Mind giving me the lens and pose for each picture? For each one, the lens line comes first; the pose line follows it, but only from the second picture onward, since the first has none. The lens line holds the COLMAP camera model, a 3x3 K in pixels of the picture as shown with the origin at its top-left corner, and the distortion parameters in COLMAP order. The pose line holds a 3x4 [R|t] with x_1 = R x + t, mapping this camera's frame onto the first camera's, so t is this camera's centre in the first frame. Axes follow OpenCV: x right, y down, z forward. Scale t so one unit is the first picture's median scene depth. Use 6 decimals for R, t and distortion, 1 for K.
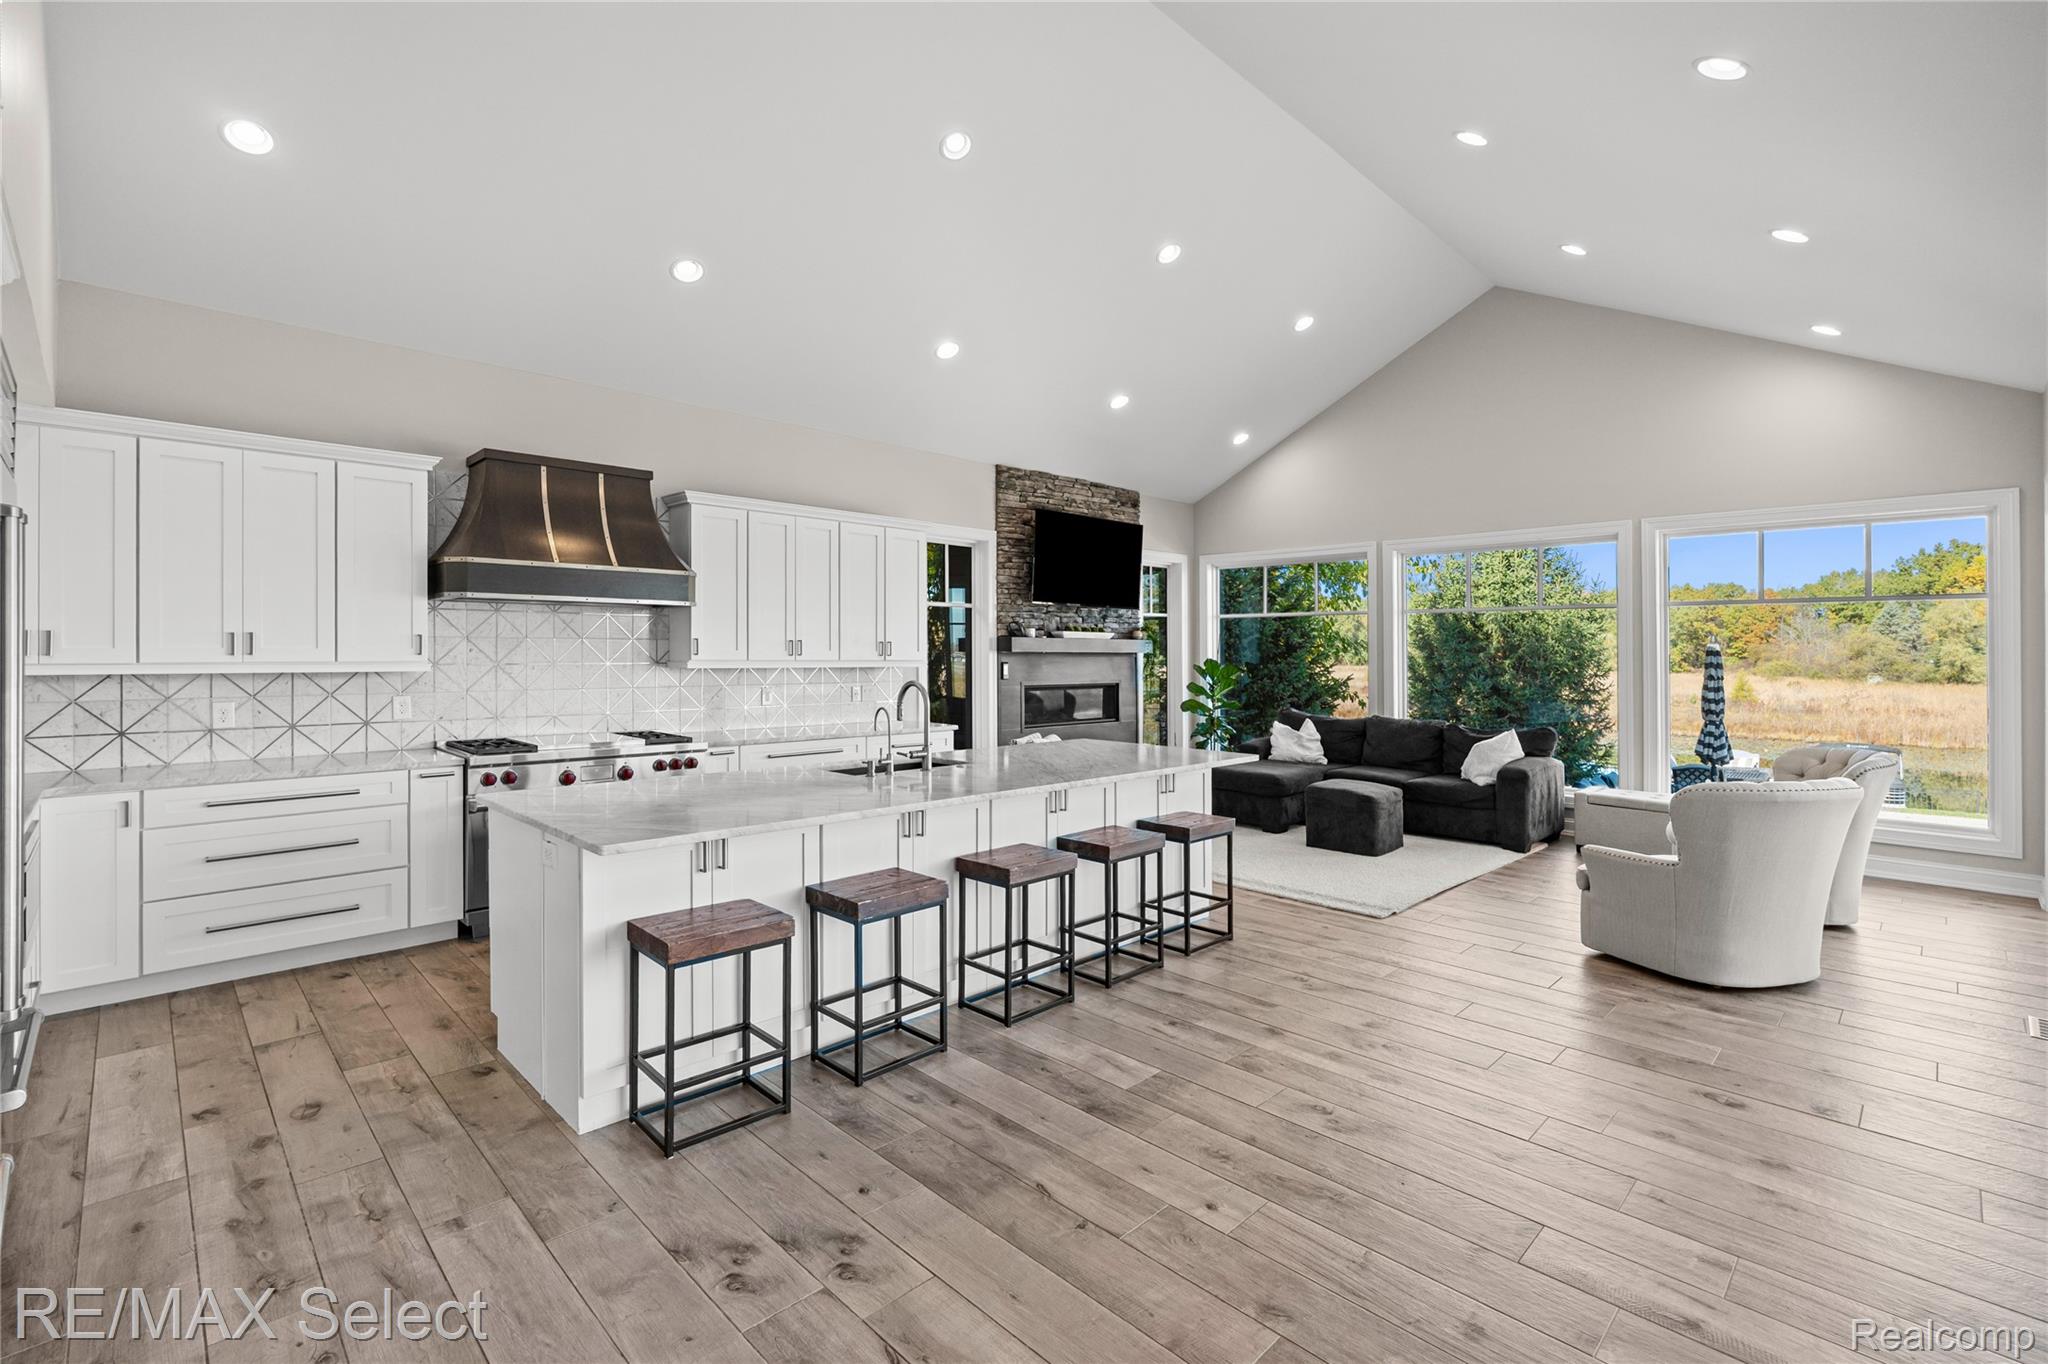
lens RADIAL K [[911.2, 0, 1025.6], [0, 911.2, 653.0], [0, 0, 1]] dist [-0.003311, -0.000121]
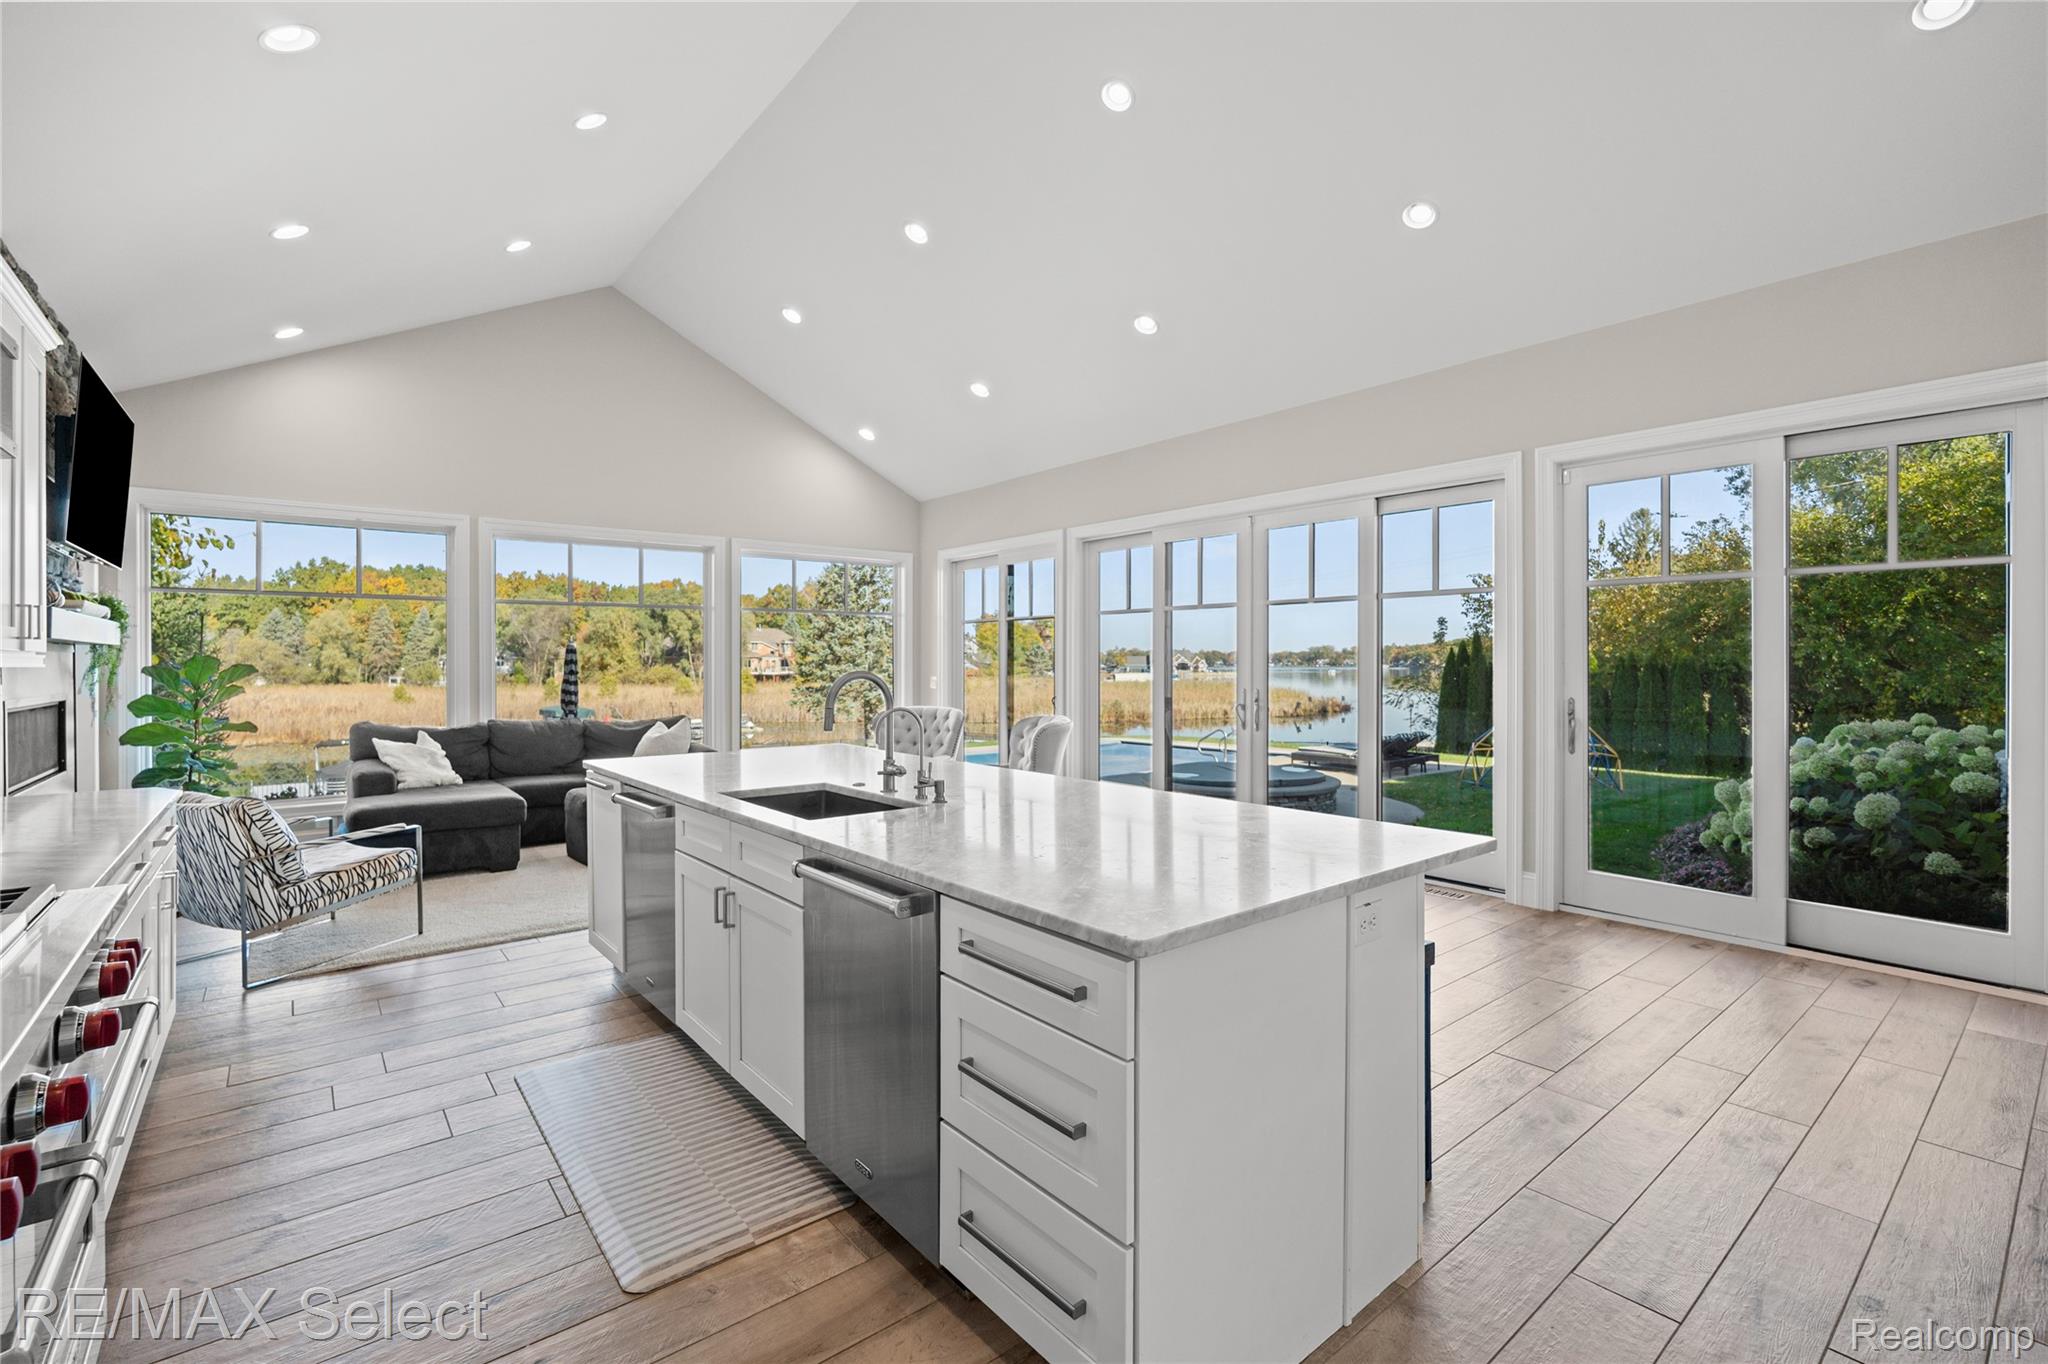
lens RADIAL K [[911.2, 0, 1025.6], [0, 911.2, 653.0], [0, 0, 1]] dist [-0.003311, -0.000121]
pose [[0.095917, 0.001607, 0.995388, -0.831177], [0.004128, 0.999989, -0.002013, 0.018291], [-0.995381, 0.004302, 0.095909, 0.818619]]
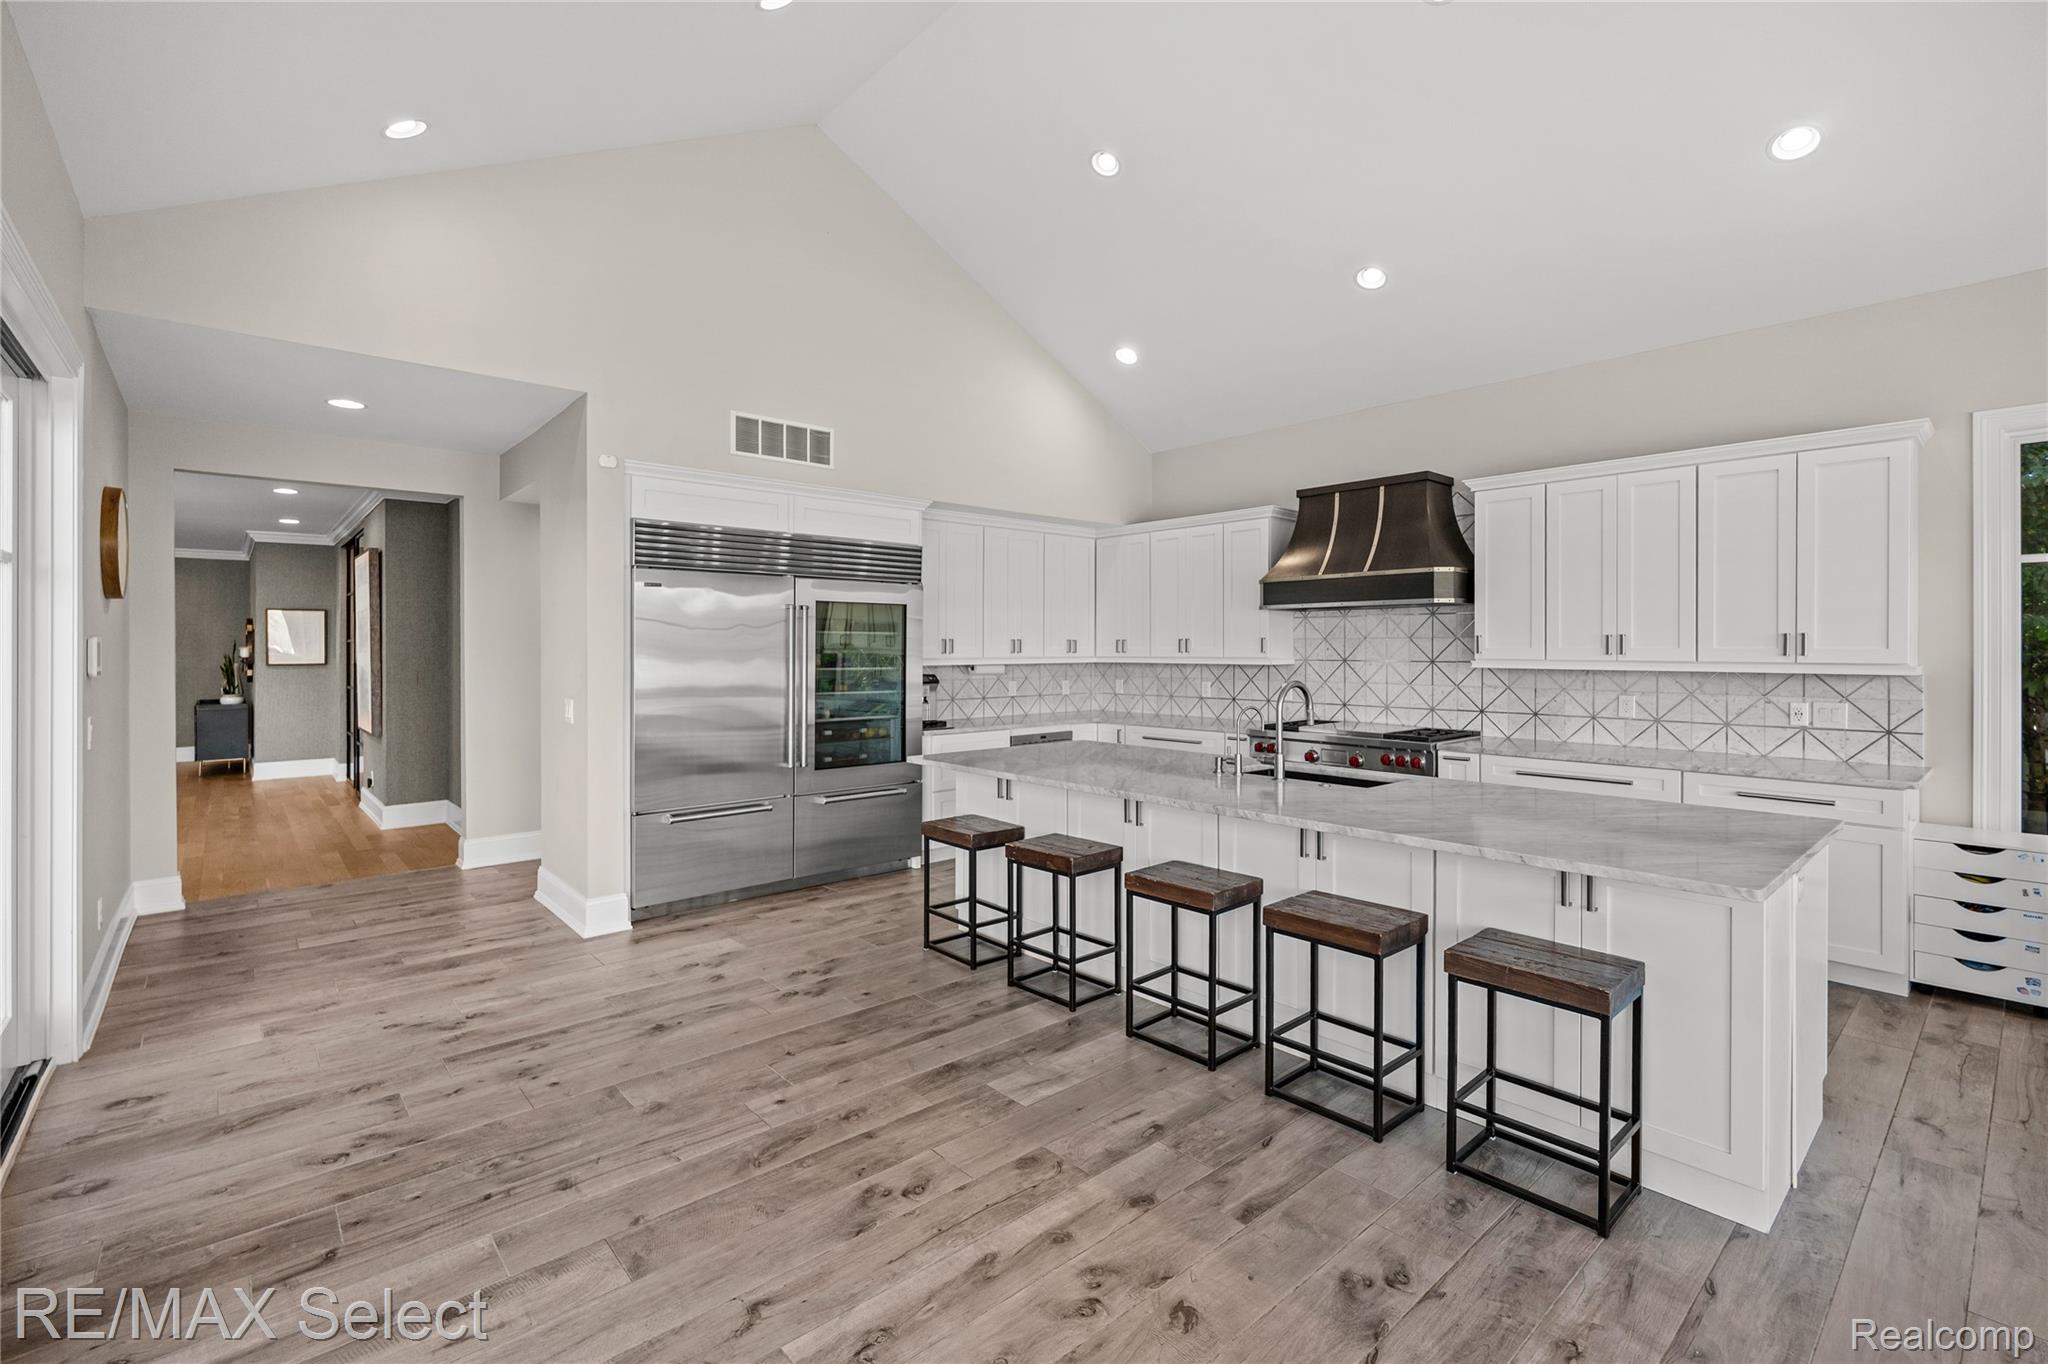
lens RADIAL K [[911.2, 0, 1025.6], [0, 911.2, 653.0], [0, 0, 1]] dist [-0.003311, -0.000121]
pose [[-0.049876, -0.000654, -0.998755, 0.809507], [-0.000832, 0.999999, -0.000614, 0.004134], [0.998755, 0.000800, -0.049877, 0.799152]]
